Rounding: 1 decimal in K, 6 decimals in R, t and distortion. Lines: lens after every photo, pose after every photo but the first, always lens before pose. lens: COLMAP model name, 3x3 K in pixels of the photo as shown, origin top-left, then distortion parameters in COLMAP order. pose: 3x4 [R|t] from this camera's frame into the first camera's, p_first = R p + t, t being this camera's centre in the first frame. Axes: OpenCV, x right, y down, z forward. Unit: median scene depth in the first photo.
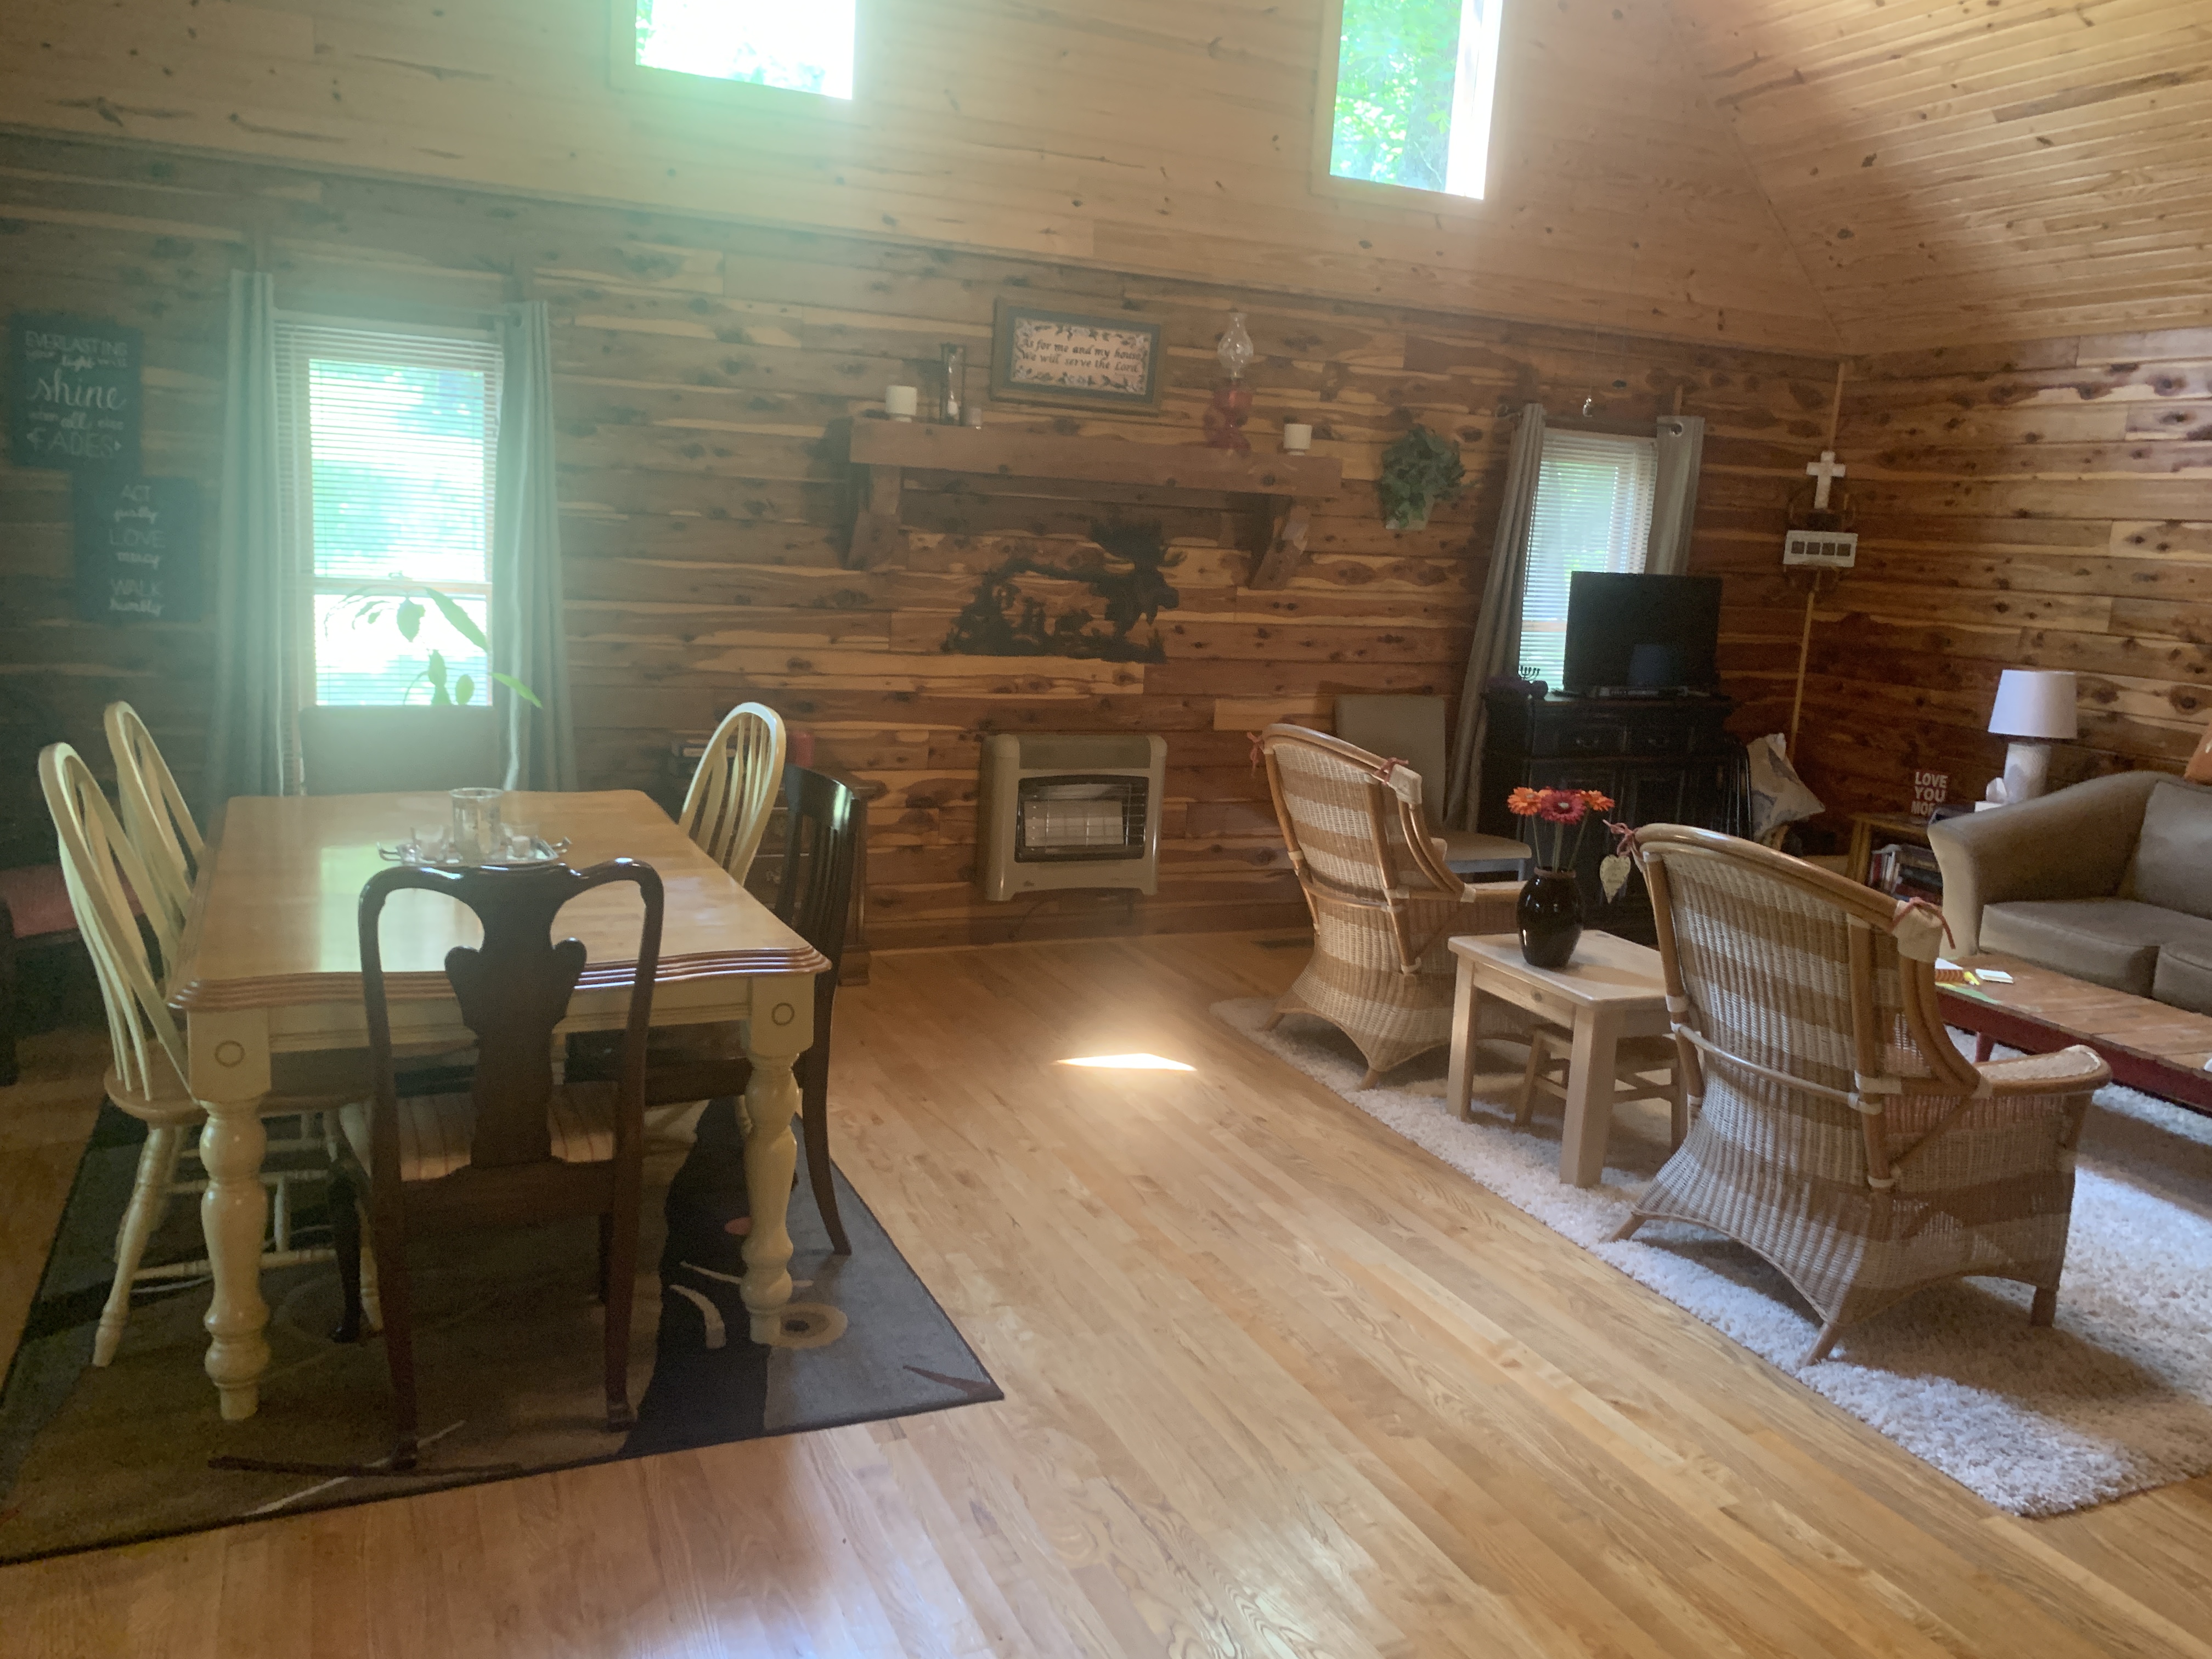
lens RADIAL K [[1670.7, 0, 1077.7], [0, 1670.7, 843.2], [0, 0, 1]] dist [0.049518, -0.061549]
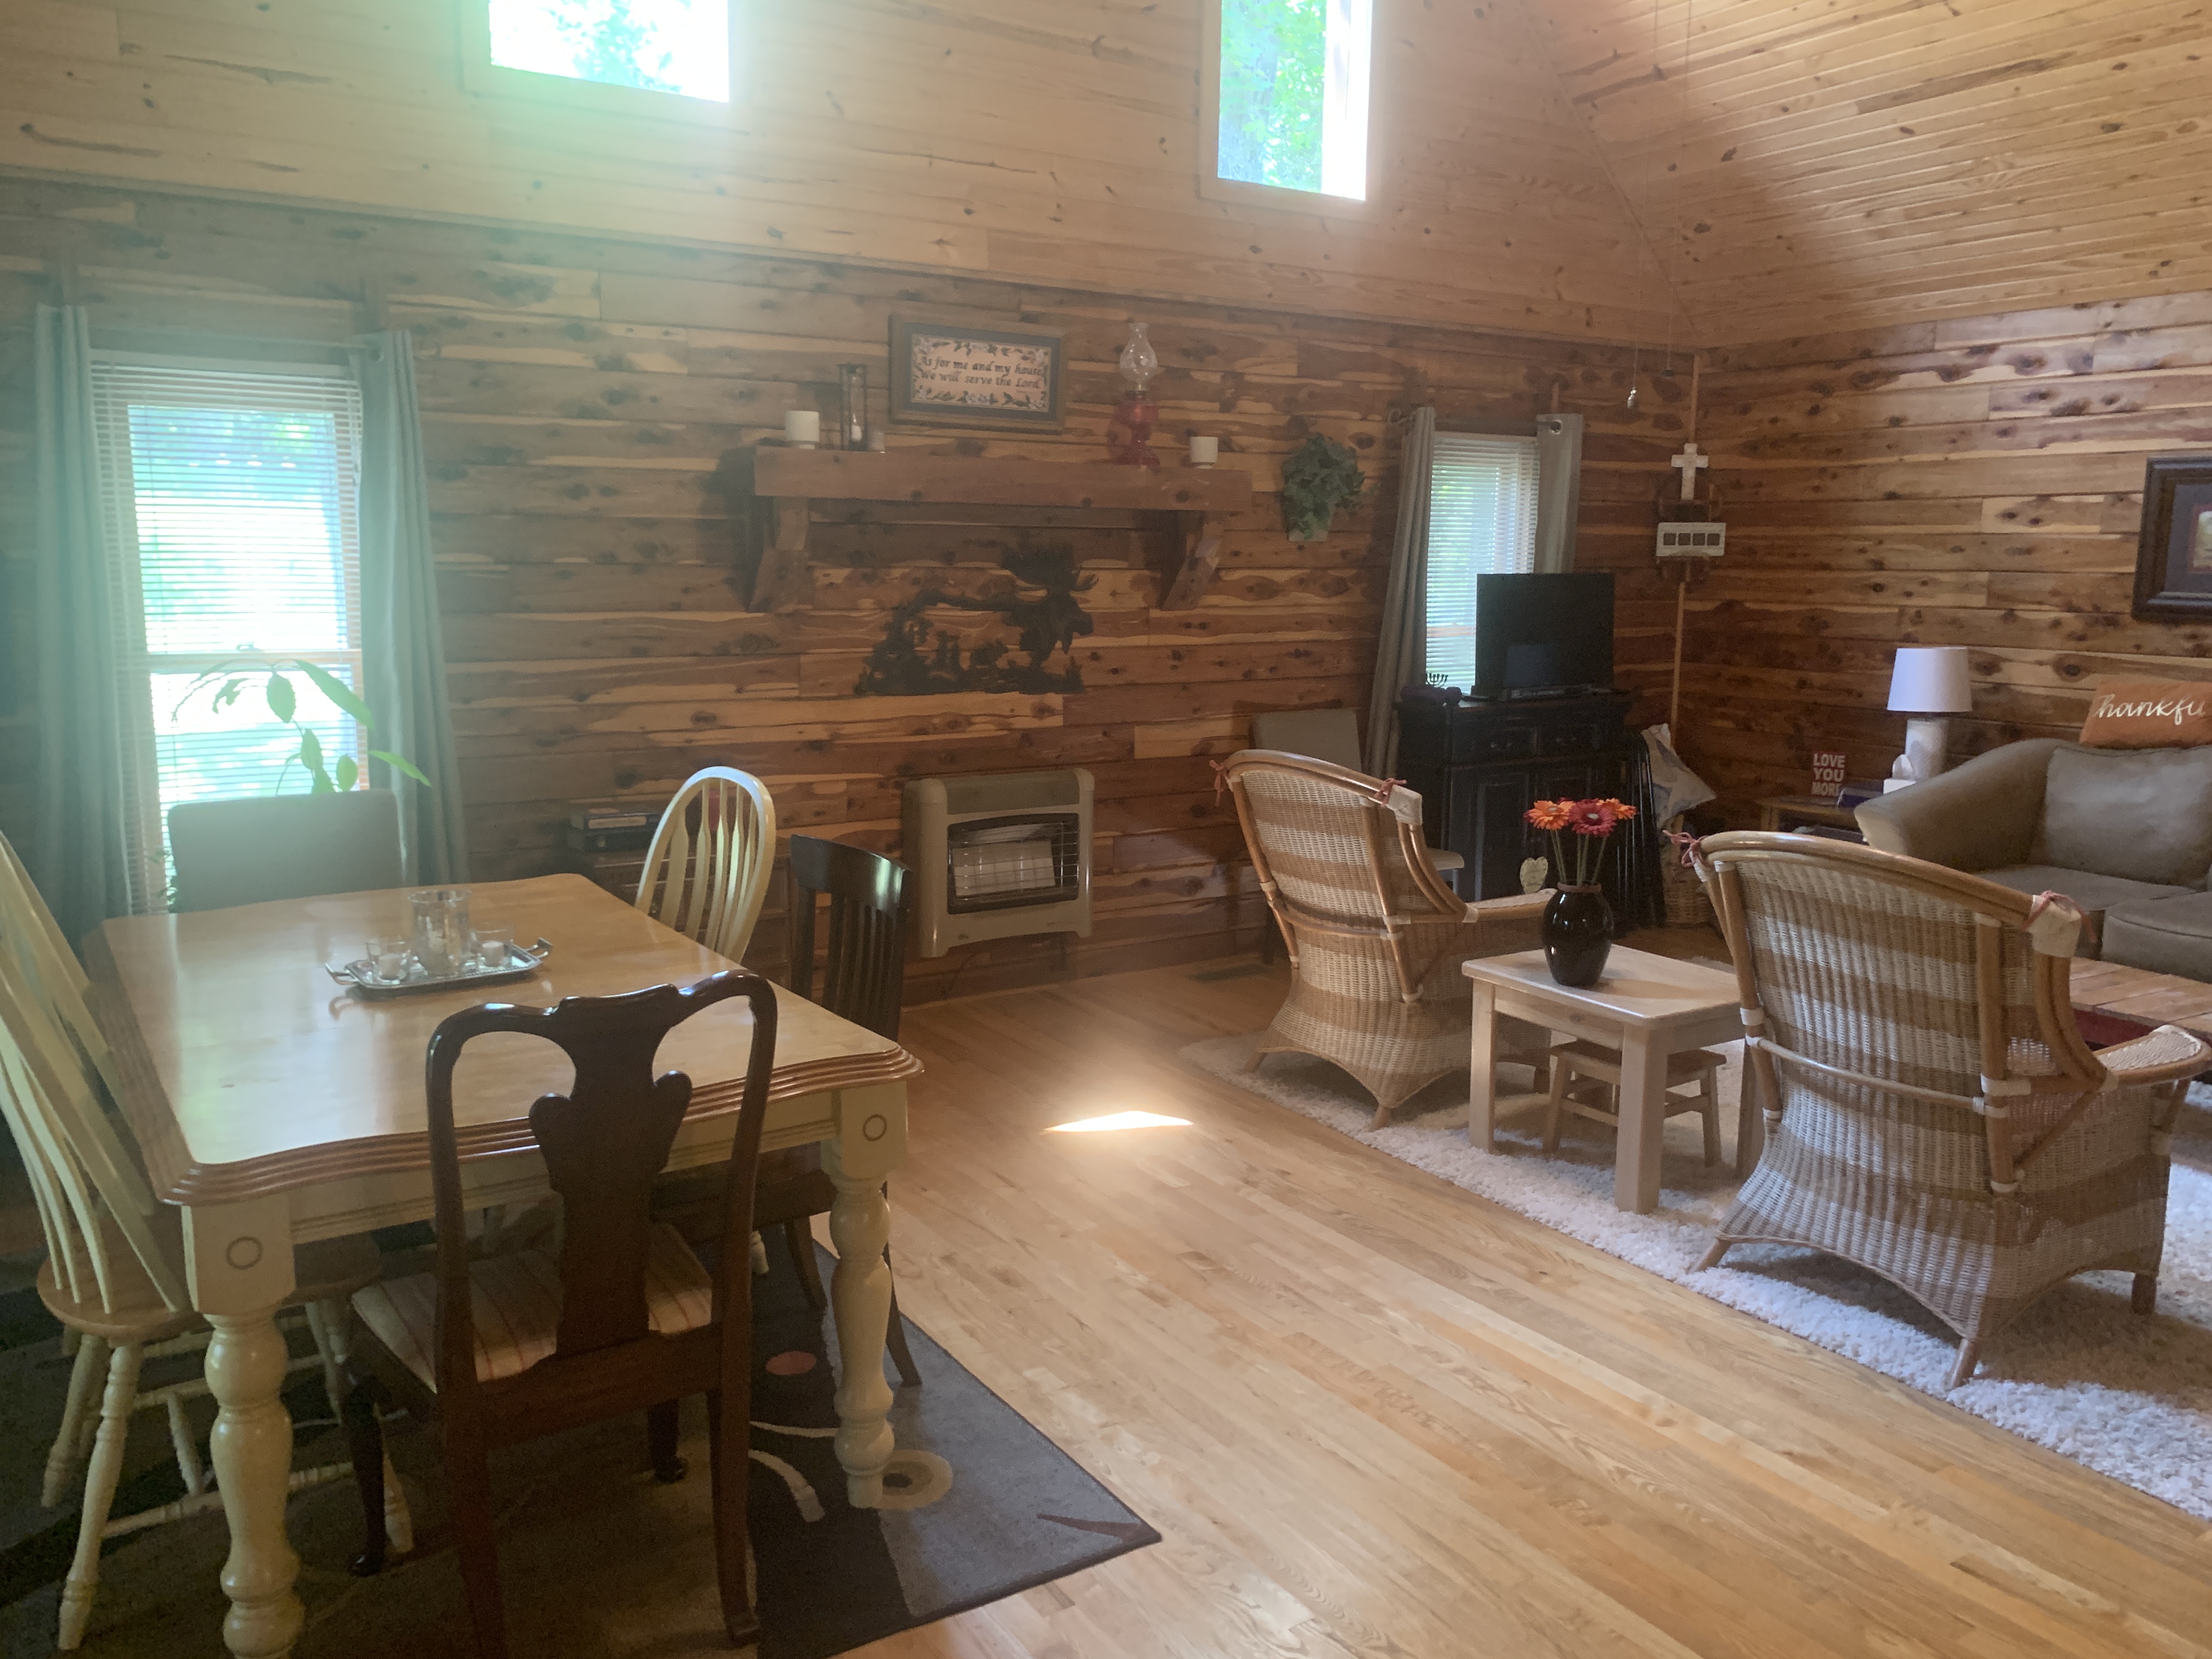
lens RADIAL K [[1682.5, 0, 1083.3], [0, 1682.5, 834.6], [0, 0, 1]] dist [0.053019, -0.058308]
pose [[0.987038, -0.073295, 0.142770, -0.094245], [0.075939, 0.997026, -0.013152, -0.015141], [-0.141382, 0.023824, 0.989668, 0.058916]]
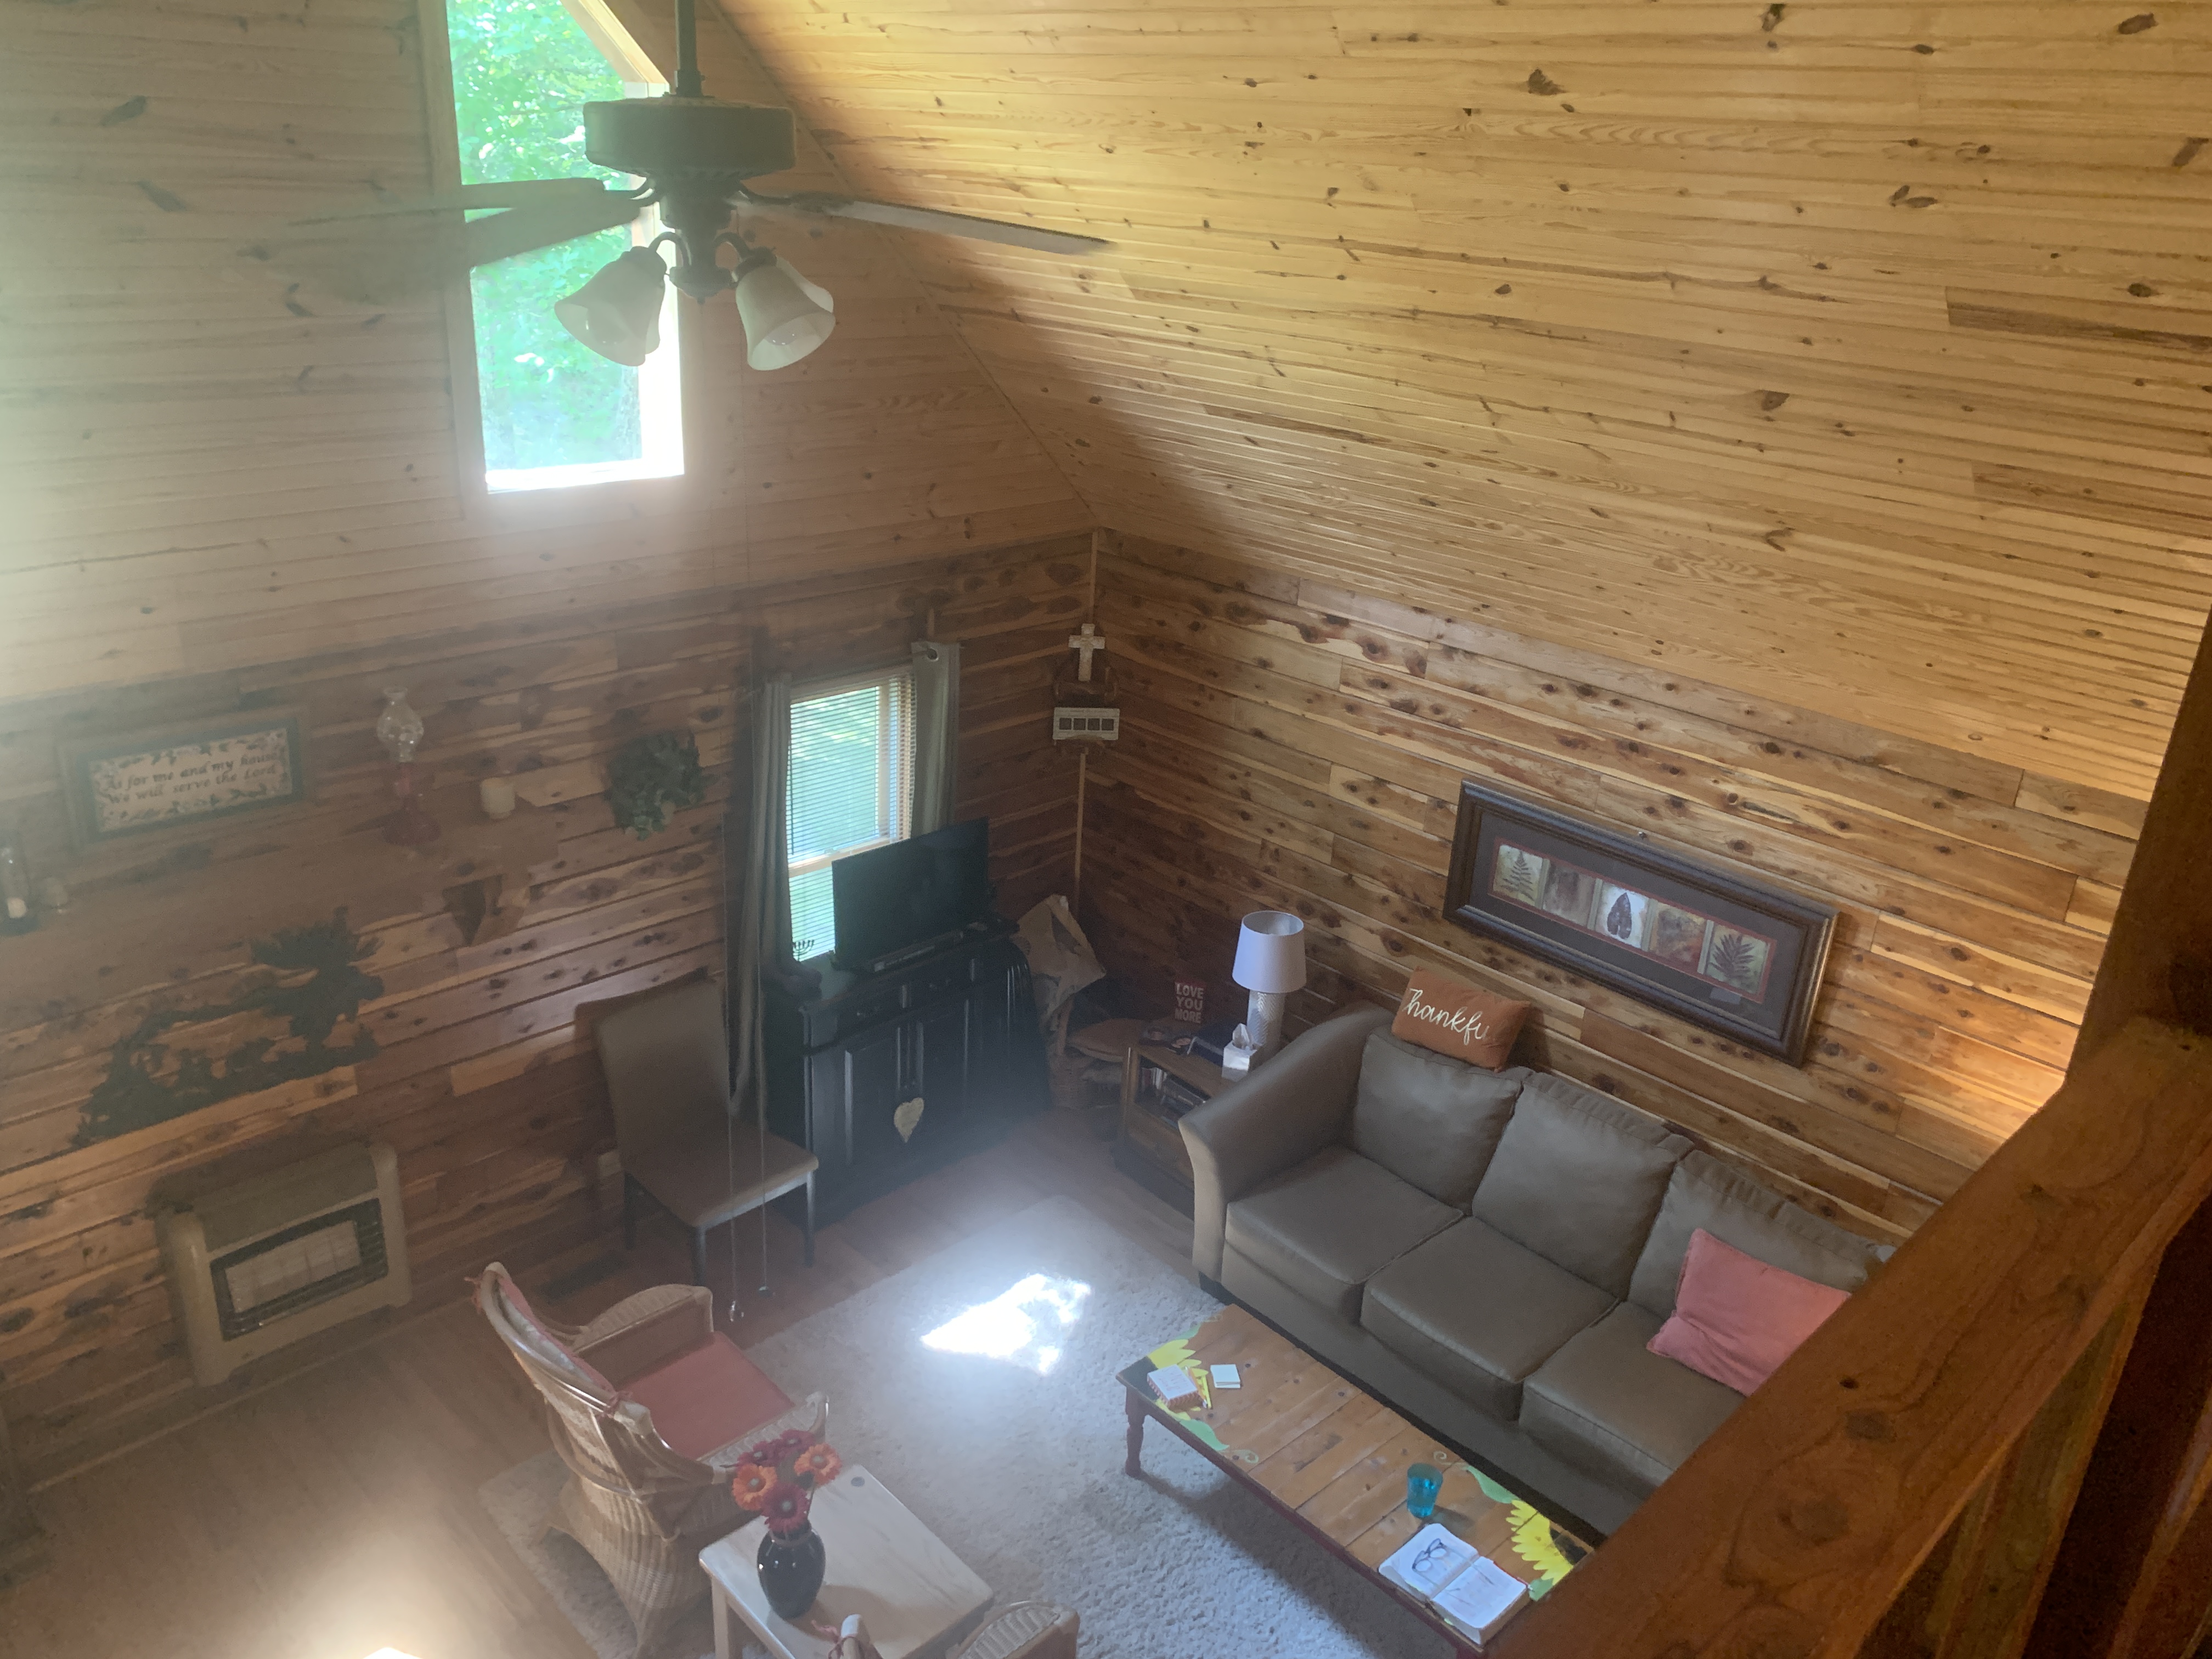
lens RADIAL K [[1673.7, 0, 1075.4], [0, 1673.7, 834.9], [0, 0, 1]] dist [0.047705, -0.064171]
pose [[0.936431, -0.143606, 0.320116, 0.133162], [0.066272, 0.968371, 0.240554, -0.423831], [-0.344536, -0.204048, 0.916329, 0.102425]]
